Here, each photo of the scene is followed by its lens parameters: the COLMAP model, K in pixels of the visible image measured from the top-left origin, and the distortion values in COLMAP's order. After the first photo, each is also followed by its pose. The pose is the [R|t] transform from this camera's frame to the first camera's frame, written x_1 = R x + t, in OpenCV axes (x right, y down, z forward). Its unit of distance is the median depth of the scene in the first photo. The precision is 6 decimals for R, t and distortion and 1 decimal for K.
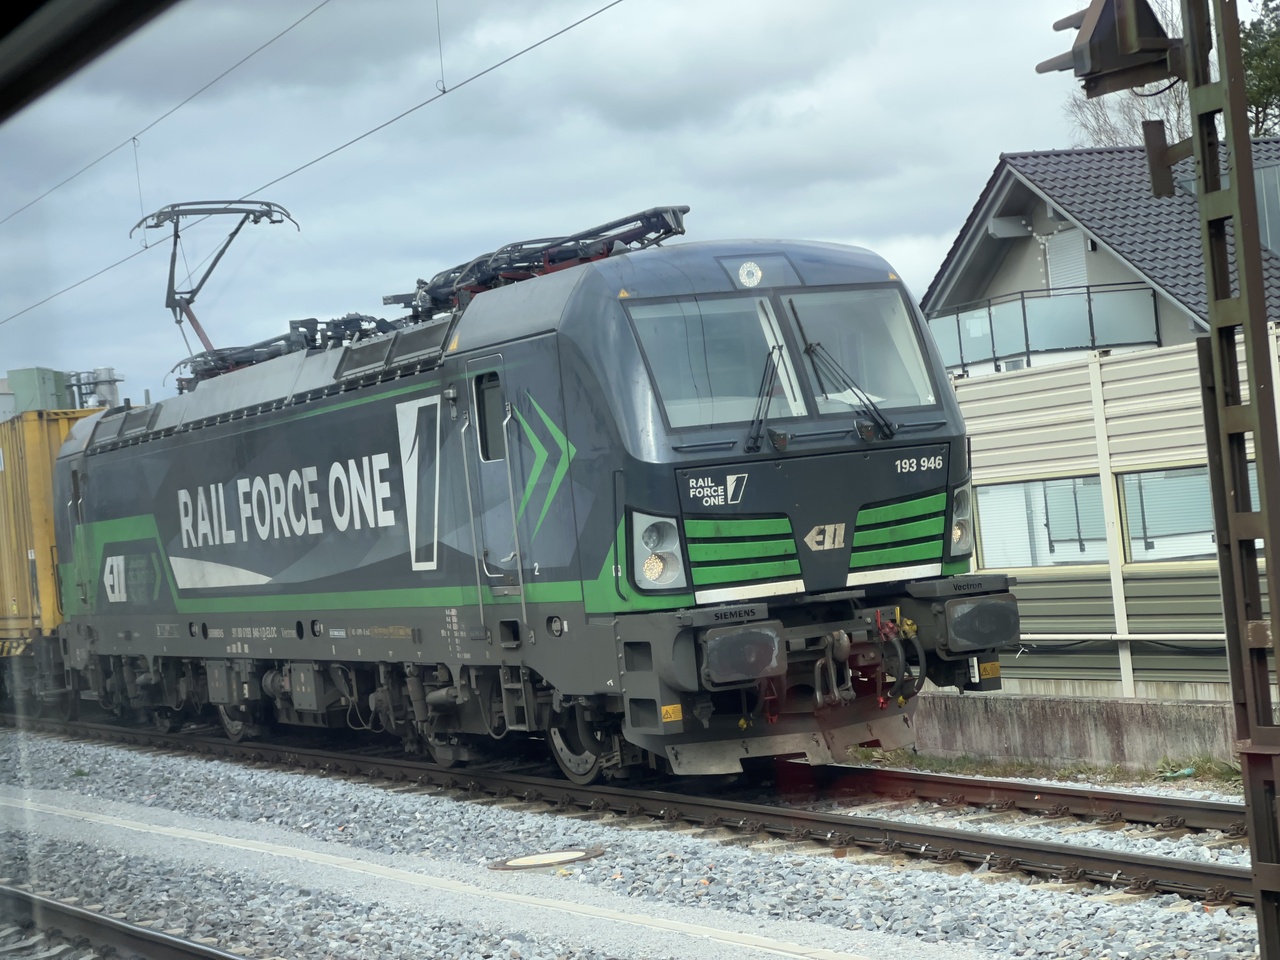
lens RADIAL K [[2905.0, 0, 640.0], [0, 2905.0, 480.0], [0, 0, 1]] dist [0.101998, 0.874431]
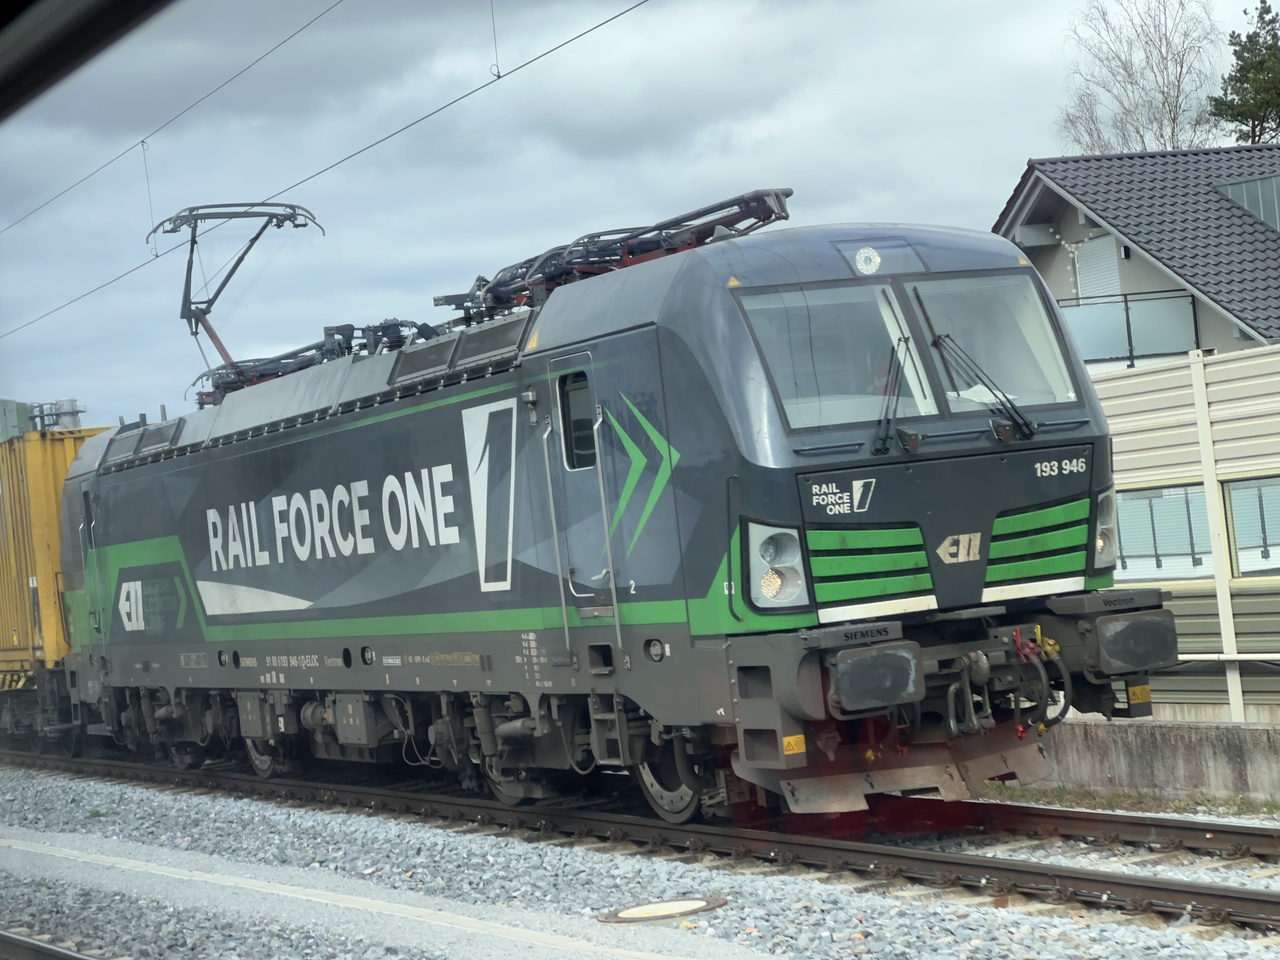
lens RADIAL K [[2864.1, 0, 640.0], [0, 2864.1, 480.0], [0, 0, 1]] dist [0.147092, 0.374793]
pose [[0.999793, -0.008706, 0.018380, -0.047481], [0.008895, 0.999908, -0.010212, 0.006066], [-0.018290, 0.010374, 0.999779, 0.100348]]
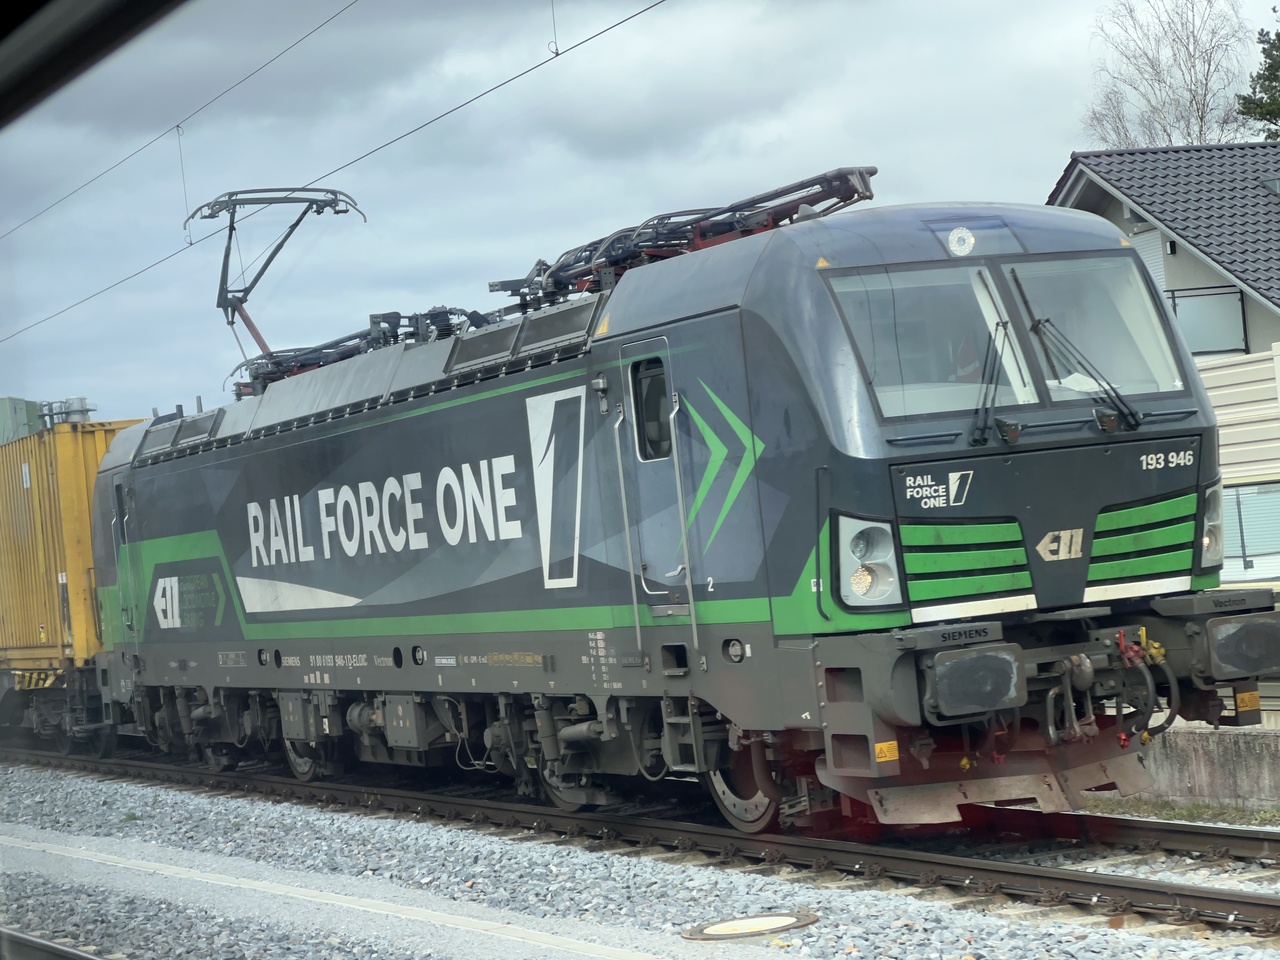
lens RADIAL K [[2857.3, 0, 611.7], [0, 2857.3, 427.6], [0, 0, 1]] dist [0.106834, 0.475523]
pose [[0.999956, -0.003747, 0.008602, -0.069224], [0.003997, 0.999566, -0.029201, 0.008429], [-0.008489, 0.029234, 0.999537, 0.143467]]
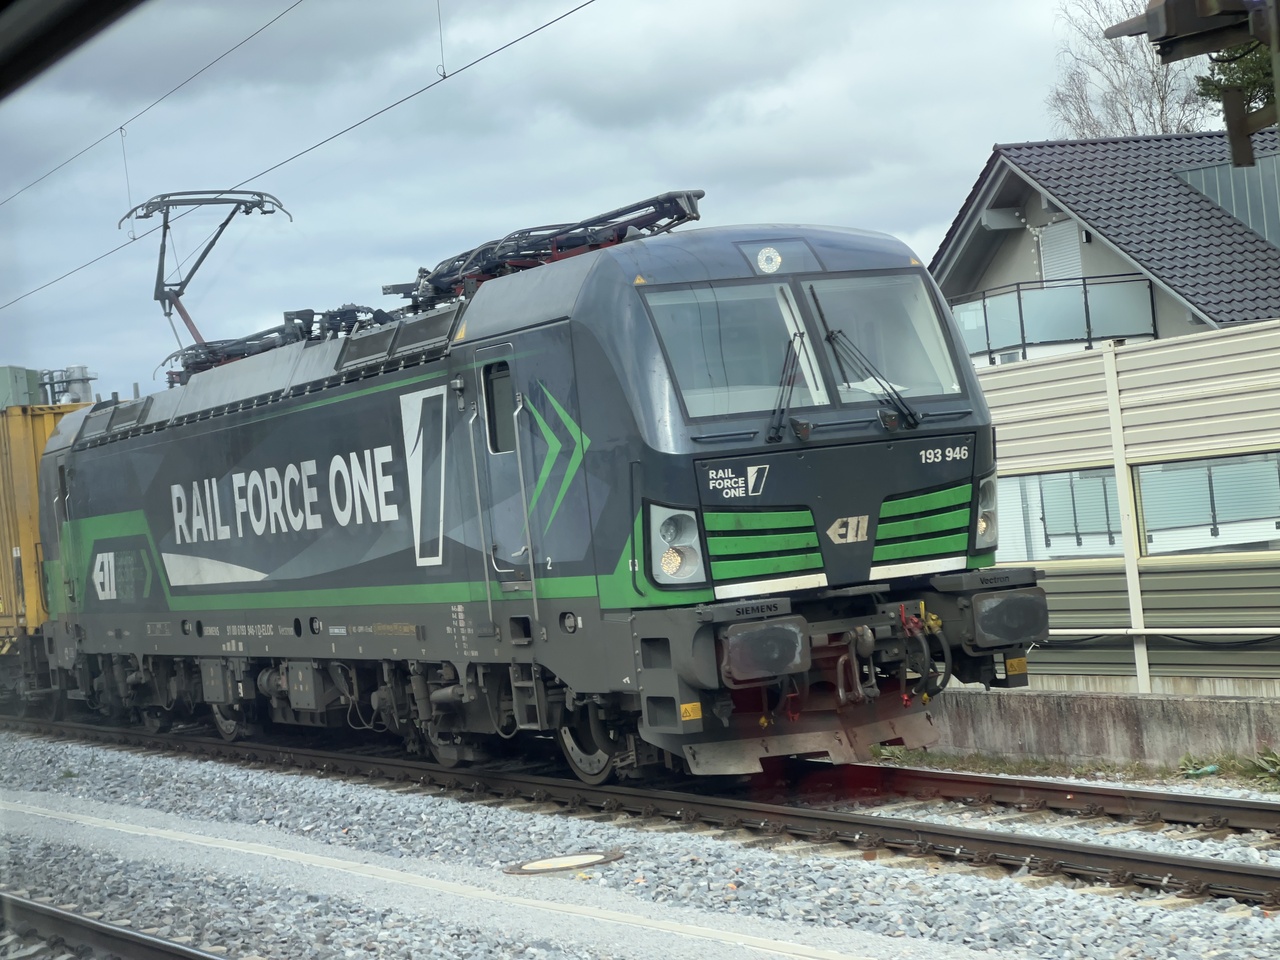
lens RADIAL K [[2893.2, 0, 640.0], [0, 2893.2, 480.0], [0, 0, 1]] dist [0.122848, 0.493745]
pose [[0.999940, -0.002889, 0.010570, -0.014663], [0.002882, 0.999996, 0.000692, 0.001988], [-0.010572, -0.000661, 0.999944, 0.030097]]
